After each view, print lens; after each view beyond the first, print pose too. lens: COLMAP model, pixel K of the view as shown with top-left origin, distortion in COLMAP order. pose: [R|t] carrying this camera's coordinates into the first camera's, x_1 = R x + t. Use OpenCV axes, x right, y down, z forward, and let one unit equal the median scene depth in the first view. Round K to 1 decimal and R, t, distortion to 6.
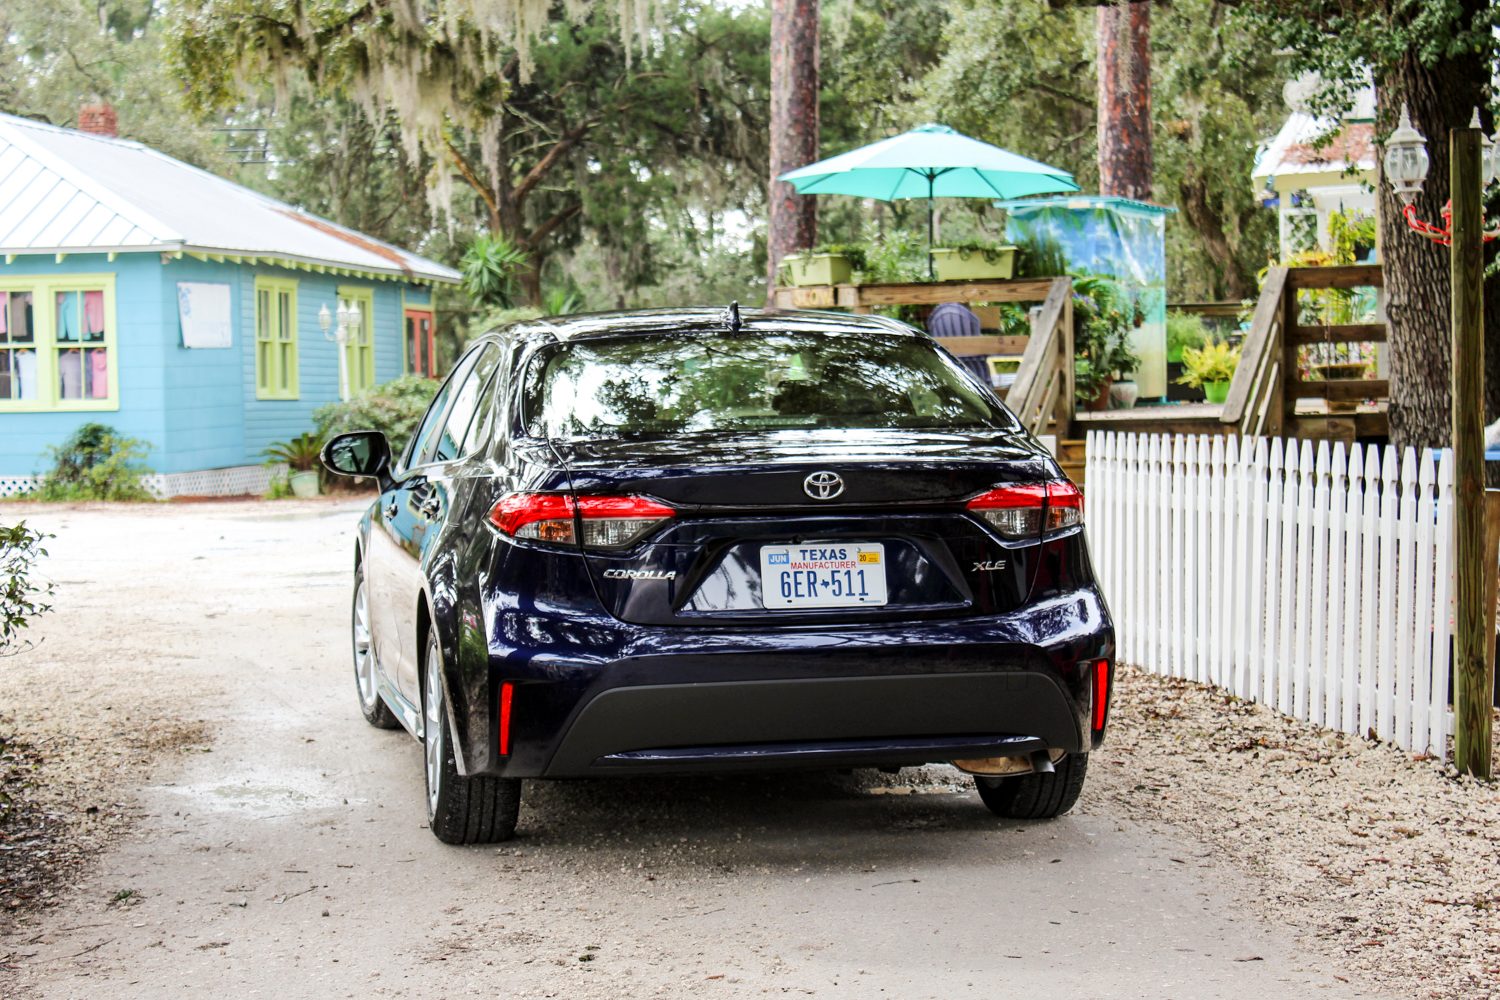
lens RADIAL K [[3121.9, 0, 749.8], [0, 3121.9, 500.9], [0, 0, 1]] dist [0.103166, 0.000000]
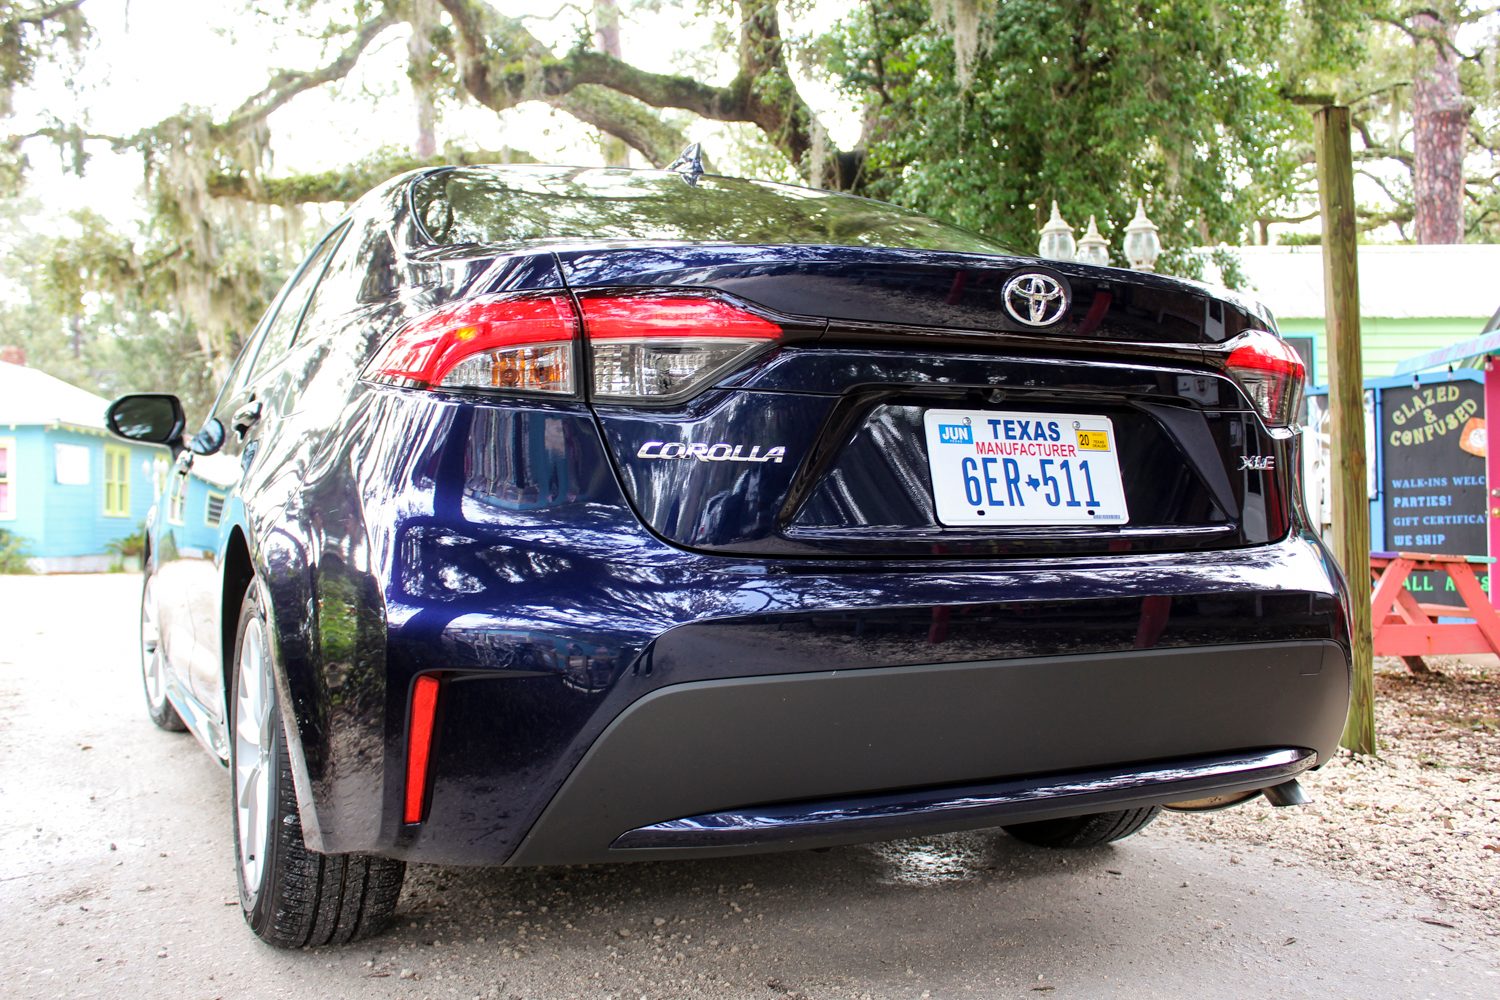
lens RADIAL K [[1448.5, 0, 747.4], [0, 1448.5, 492.0], [0, 0, 1]] dist [-0.064282, 0.000000]
pose [[0.966616, 0.014320, 0.255830, -0.080436], [0.003650, 0.997566, -0.069632, 0.041571], [-0.256205, 0.068241, 0.964211, 0.706030]]
